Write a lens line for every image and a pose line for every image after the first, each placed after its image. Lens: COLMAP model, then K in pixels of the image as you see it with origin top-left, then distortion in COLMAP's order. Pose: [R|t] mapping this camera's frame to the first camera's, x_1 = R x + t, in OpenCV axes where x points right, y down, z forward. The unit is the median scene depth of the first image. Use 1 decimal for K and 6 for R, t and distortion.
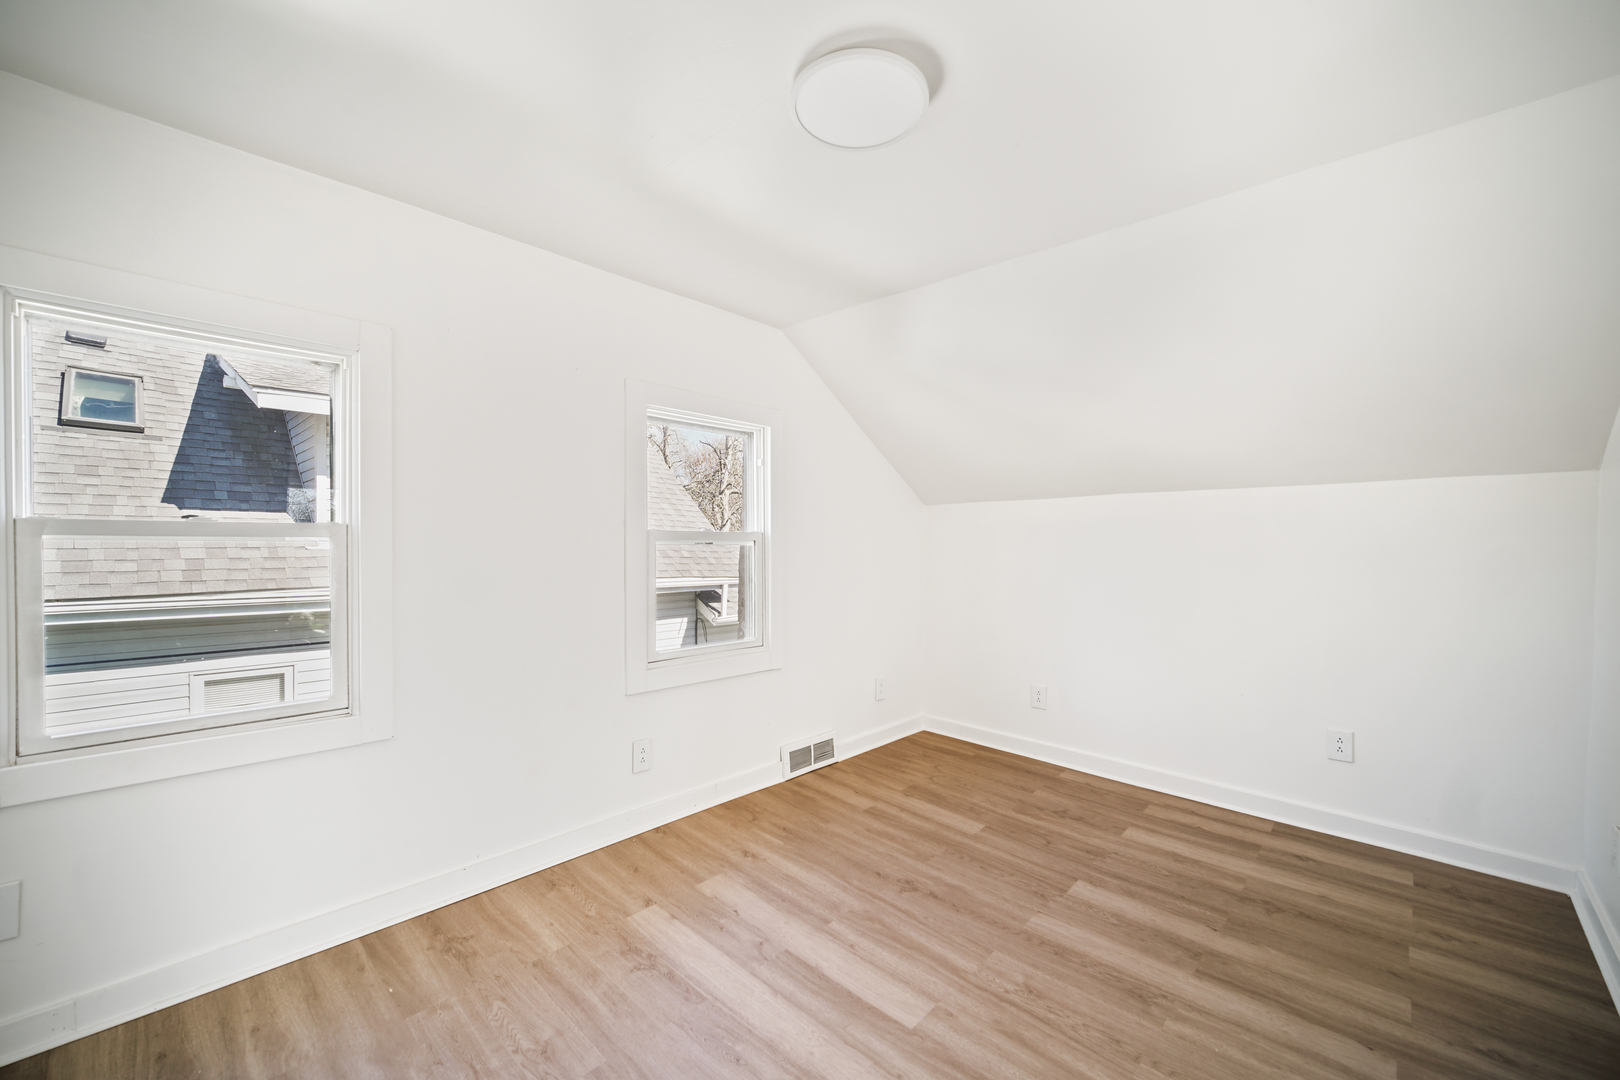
lens RADIAL K [[643.5, 0, 810.0], [0, 643.5, 540.0], [0, 0, 1]] dist [0.000341, 0.000008]
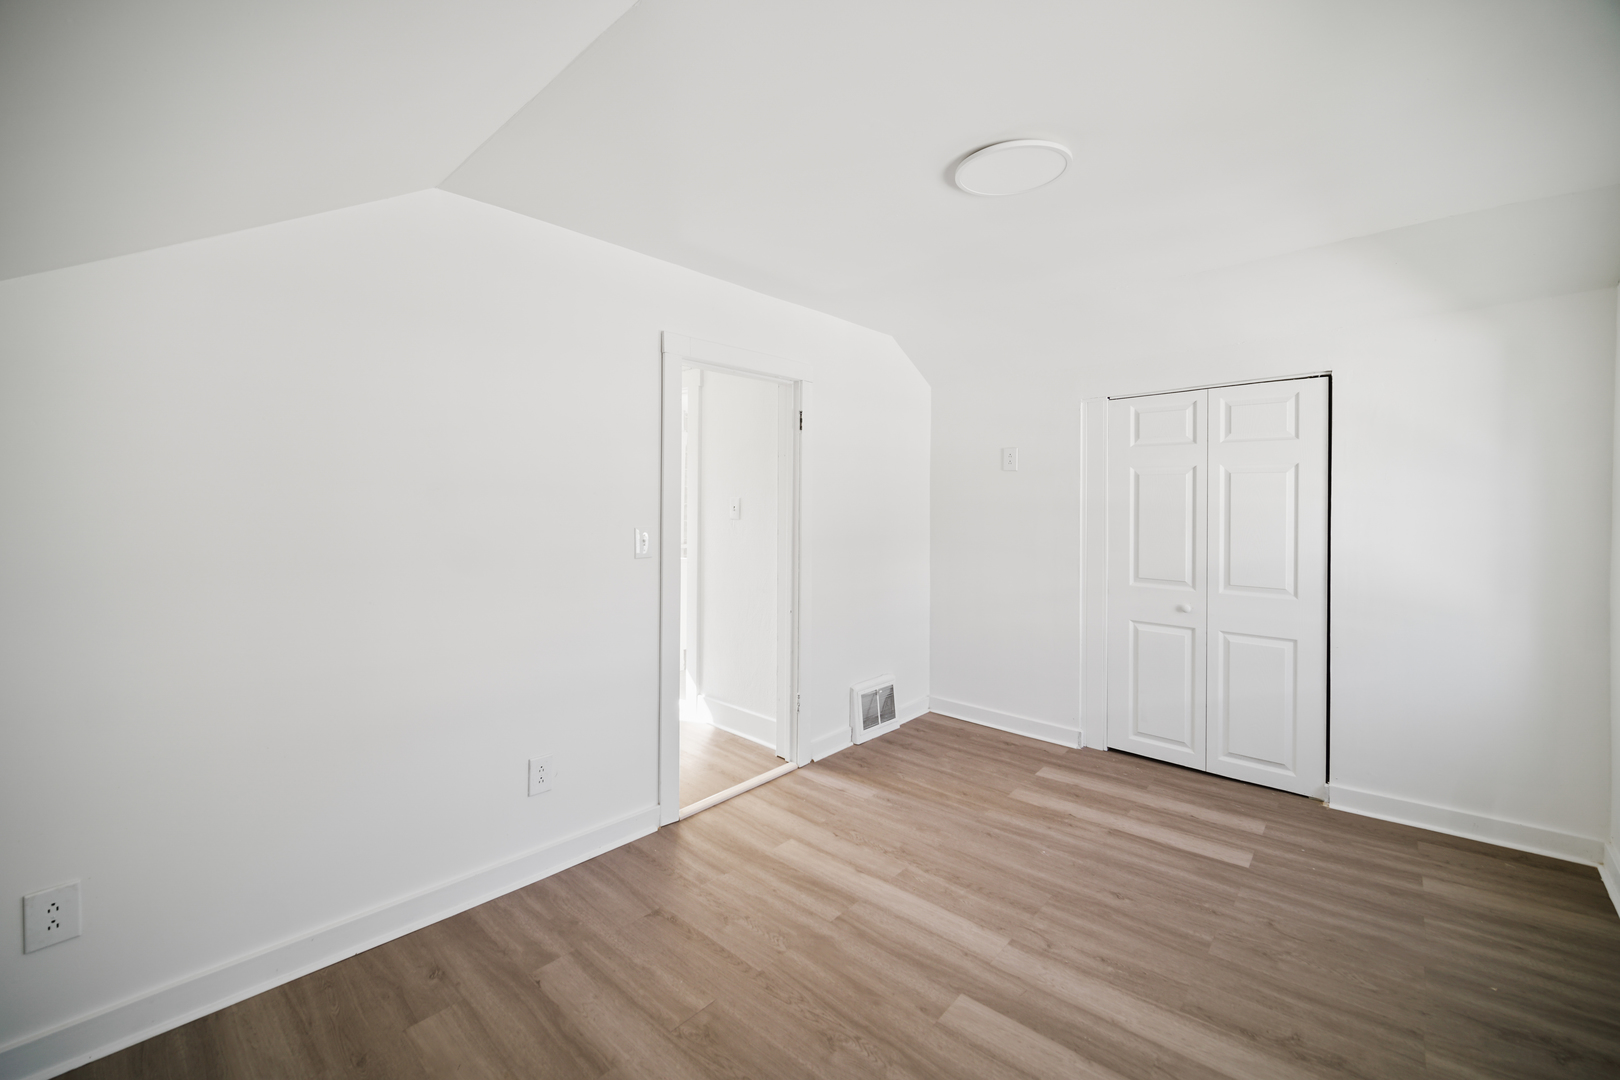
lens RADIAL K [[643.5, 0, 810.0], [0, 643.5, 540.0], [0, 0, 1]] dist [0.000341, 0.000008]
pose [[-0.999739, -0.012201, -0.019316, 0.394057], [-0.013010, 0.999020, 0.042302, -0.007909], [0.018781, 0.042543, -0.998918, 1.834577]]
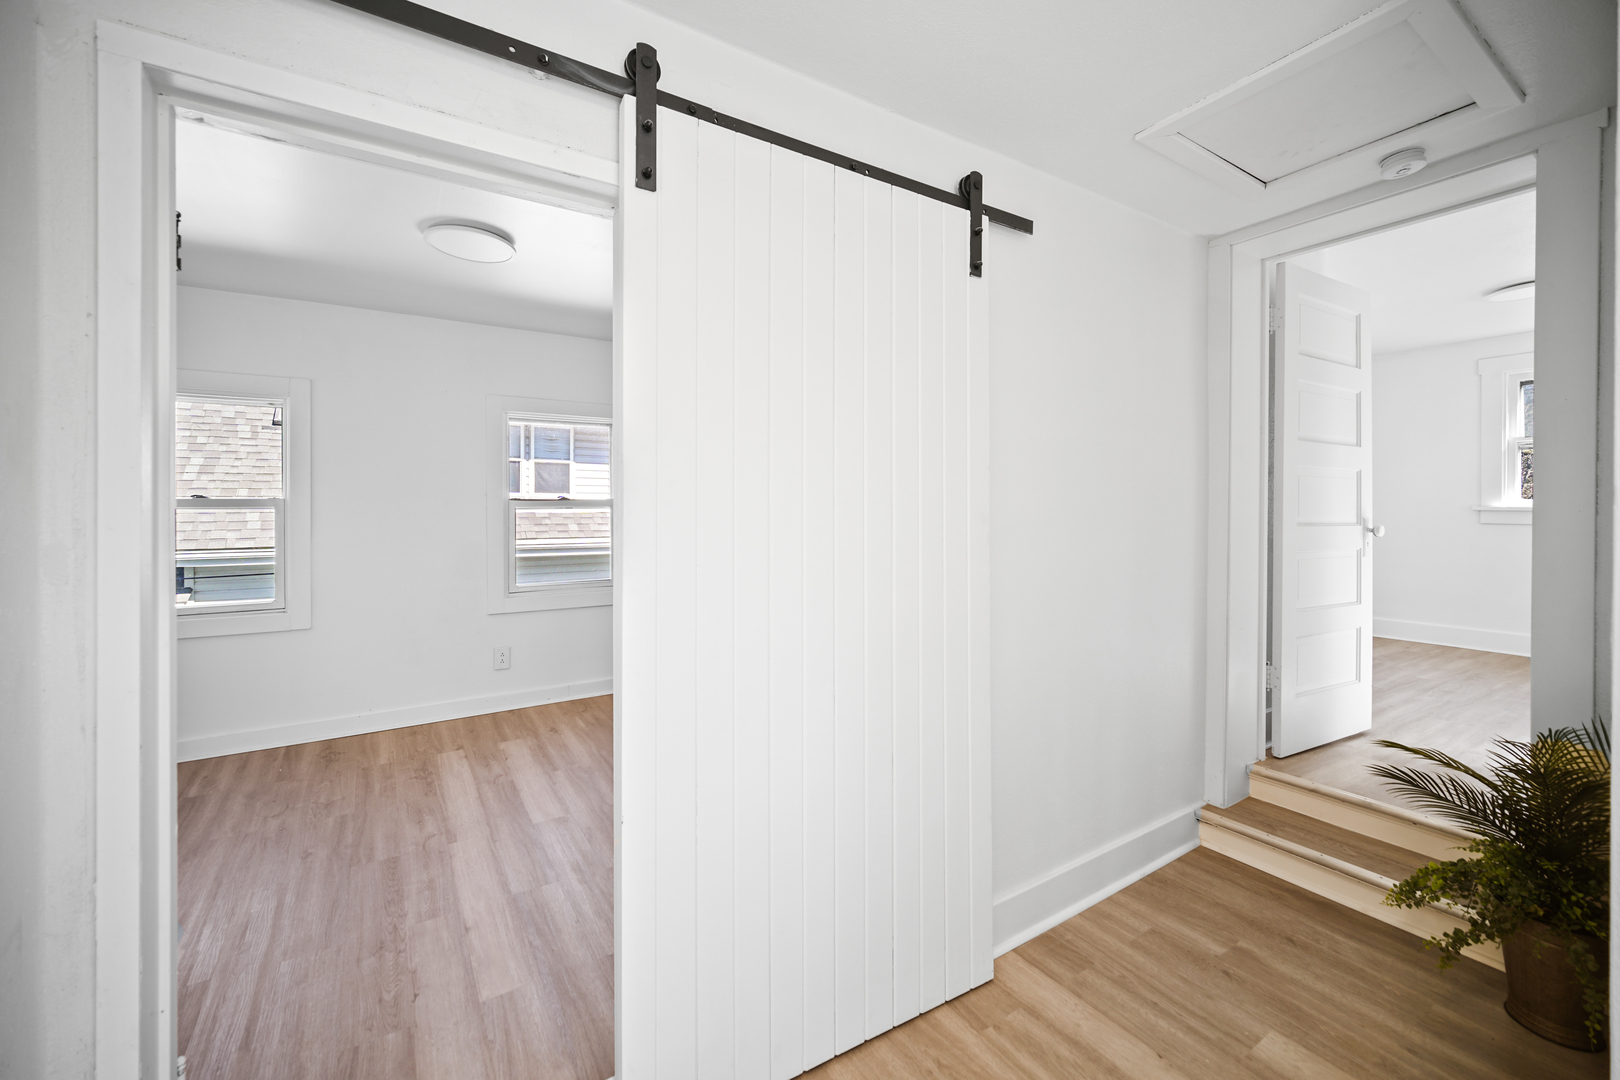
lens RADIAL K [[643.7, 0, 804.4], [0, 643.7, 500.1], [0, 0, 1]] dist [0.000184, 0.000067]
pose [[0.970604, -0.006916, -0.240582, 1.075085], [0.006735, 0.999976, -0.001571, -0.011711], [0.240588, -0.000096, 0.970627, -0.320124]]
